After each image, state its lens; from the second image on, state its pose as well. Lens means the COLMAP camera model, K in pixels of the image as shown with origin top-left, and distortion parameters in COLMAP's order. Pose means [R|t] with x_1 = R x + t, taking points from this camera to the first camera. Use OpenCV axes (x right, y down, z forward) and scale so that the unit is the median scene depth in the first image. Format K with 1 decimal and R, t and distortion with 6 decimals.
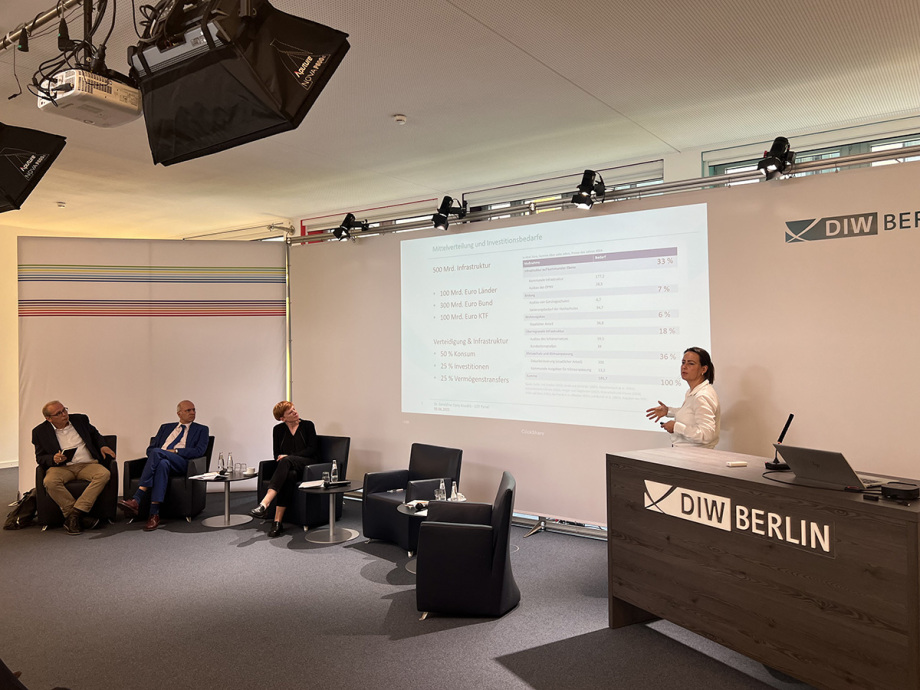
lens RADIAL K [[709.2, 0, 460.0], [0, 709.2, 345.0], [0, 0, 1]] dist [0.032098, -0.004360]
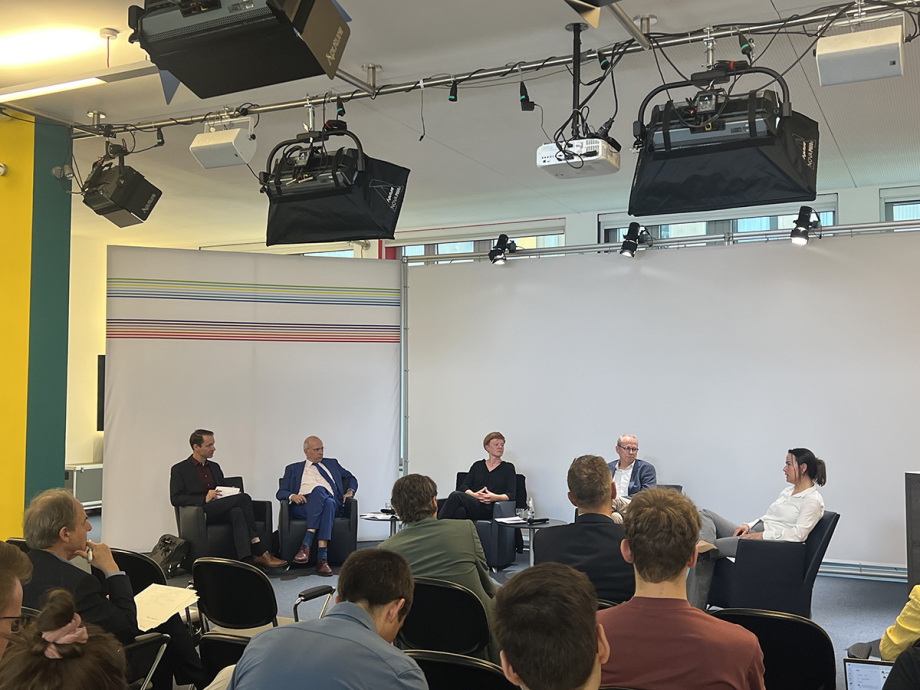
lens RADIAL K [[957.7, 0, 460.0], [0, 957.7, 345.0], [0, 0, 1]] dist [0.132430, -0.237228]
pose [[0.987584, 0.018138, 0.156042, -0.394110], [-0.011244, 0.998926, -0.044946, 0.016297], [-0.156690, 0.042634, 0.986727, -0.219020]]
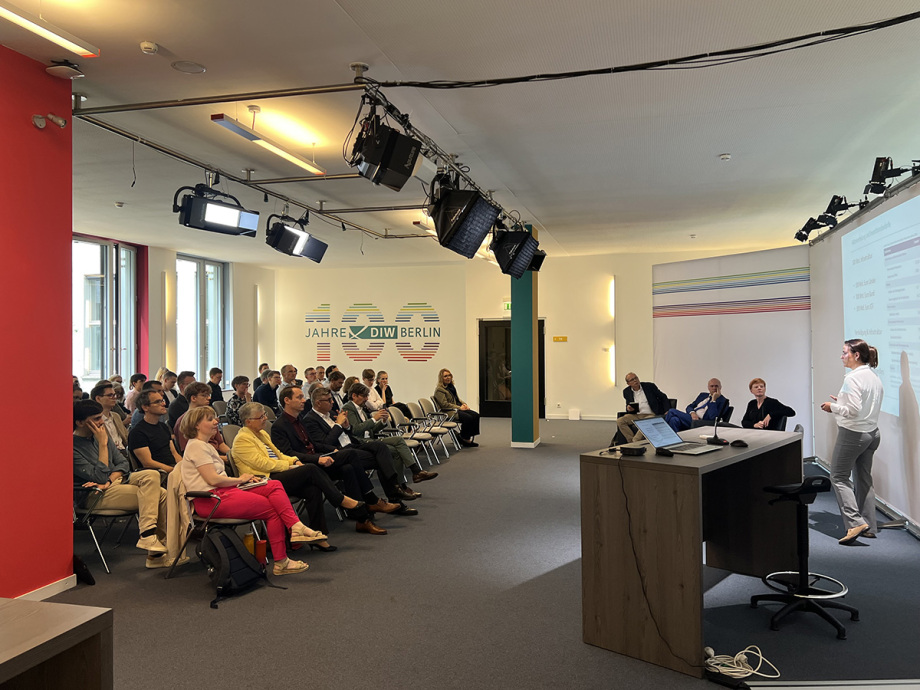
lens RADIAL K [[709.2, 0, 460.0], [0, 709.2, 345.0], [0, 0, 1]] dist [0.032098, -0.004360]
pose [[0.373353, 0.004858, -0.927677, 0.655010], [0.009424, 0.999915, 0.009030, 0.000129], [0.927641, -0.012114, 0.373276, 0.060719]]
